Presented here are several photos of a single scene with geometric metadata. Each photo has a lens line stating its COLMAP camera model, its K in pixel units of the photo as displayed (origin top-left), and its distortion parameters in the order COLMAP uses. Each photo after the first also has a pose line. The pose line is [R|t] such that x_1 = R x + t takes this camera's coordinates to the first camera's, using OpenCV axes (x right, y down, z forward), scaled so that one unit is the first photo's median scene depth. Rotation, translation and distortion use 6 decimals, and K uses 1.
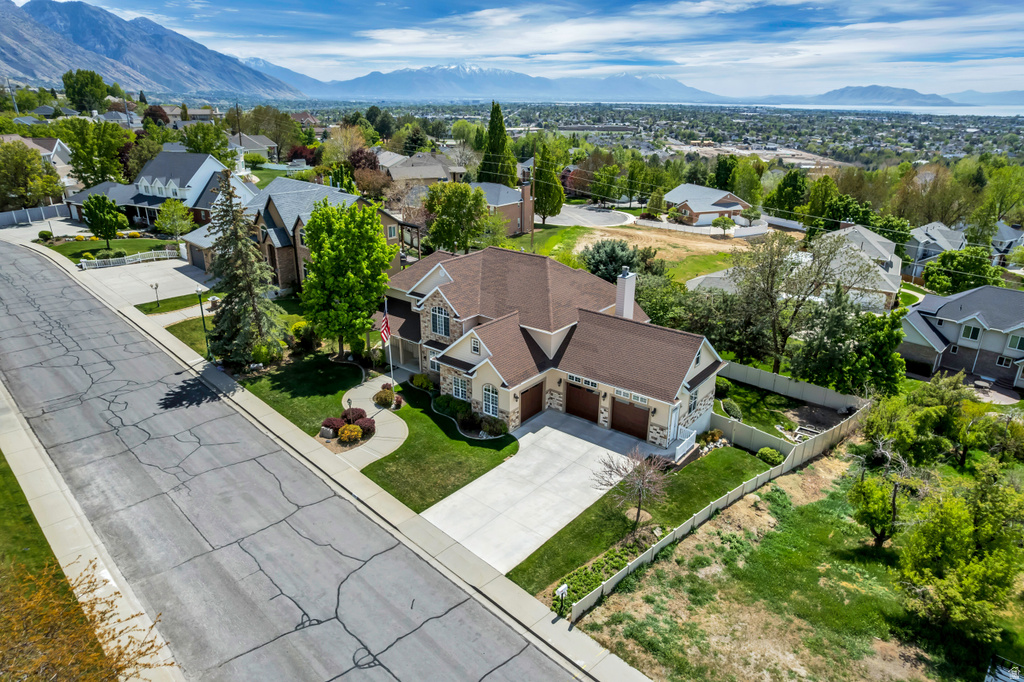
lens RADIAL K [[653.5, 0, 516.7], [0, 653.5, 339.3], [0, 0, 1]] dist [-0.079921, 0.072444]
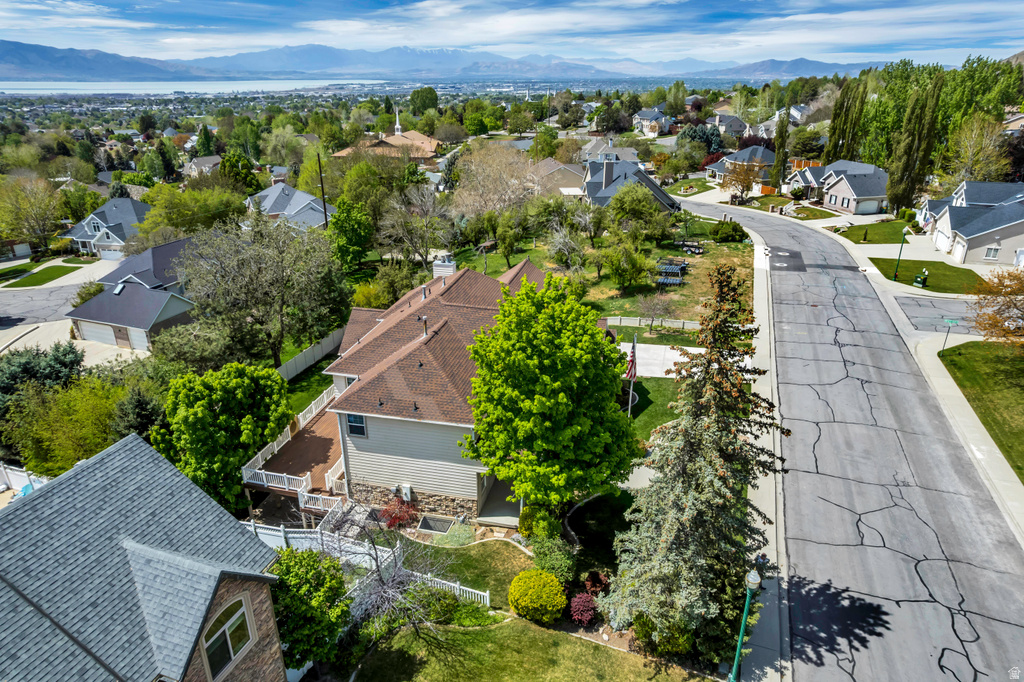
lens RADIAL K [[653.5, 0, 517.7], [0, 653.5, 337.6], [0, 0, 1]] dist [-0.079921, 0.072444]
pose [[-0.429832, -0.352708, 0.831169, -0.755753], [0.314462, 0.804433, 0.503985, -0.479055], [-0.846379, 0.478000, -0.234857, 1.214192]]
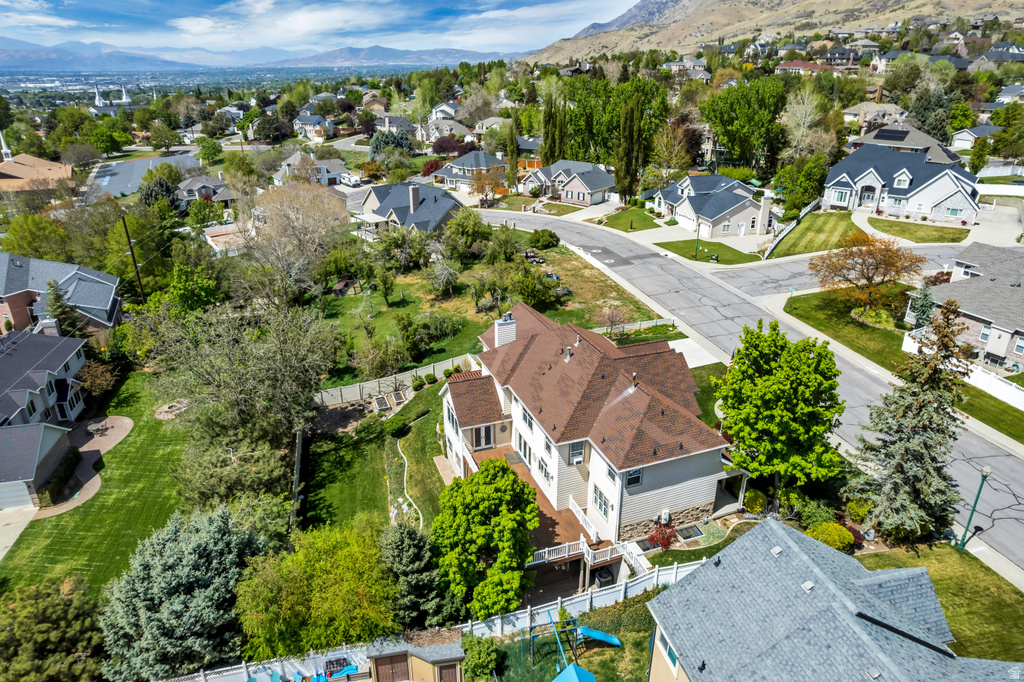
lens RADIAL K [[653.5, 0, 516.8], [0, 653.5, 338.0], [0, 0, 1]] dist [-0.079921, 0.072444]
pose [[-0.855940, -0.213203, 0.471075, -0.367679], [0.175111, 0.737683, 0.652043, -0.792218], [-0.486521, 0.640600, -0.594078, 1.679771]]
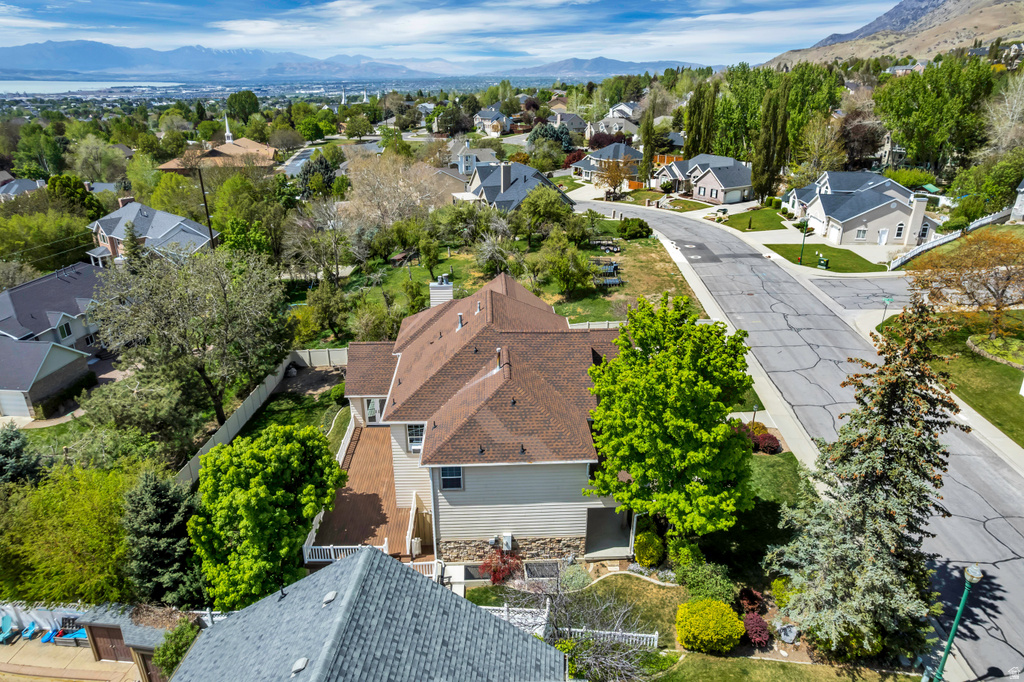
lens RADIAL K [[653.5, 0, 517.4], [0, 653.5, 338.3], [0, 0, 1]] dist [-0.079921, 0.072444]
pose [[-0.653833, -0.298432, 0.695299, -0.575487], [0.260084, 0.774293, 0.576911, -0.553218], [-0.710534, 0.558039, -0.428641, 1.385797]]
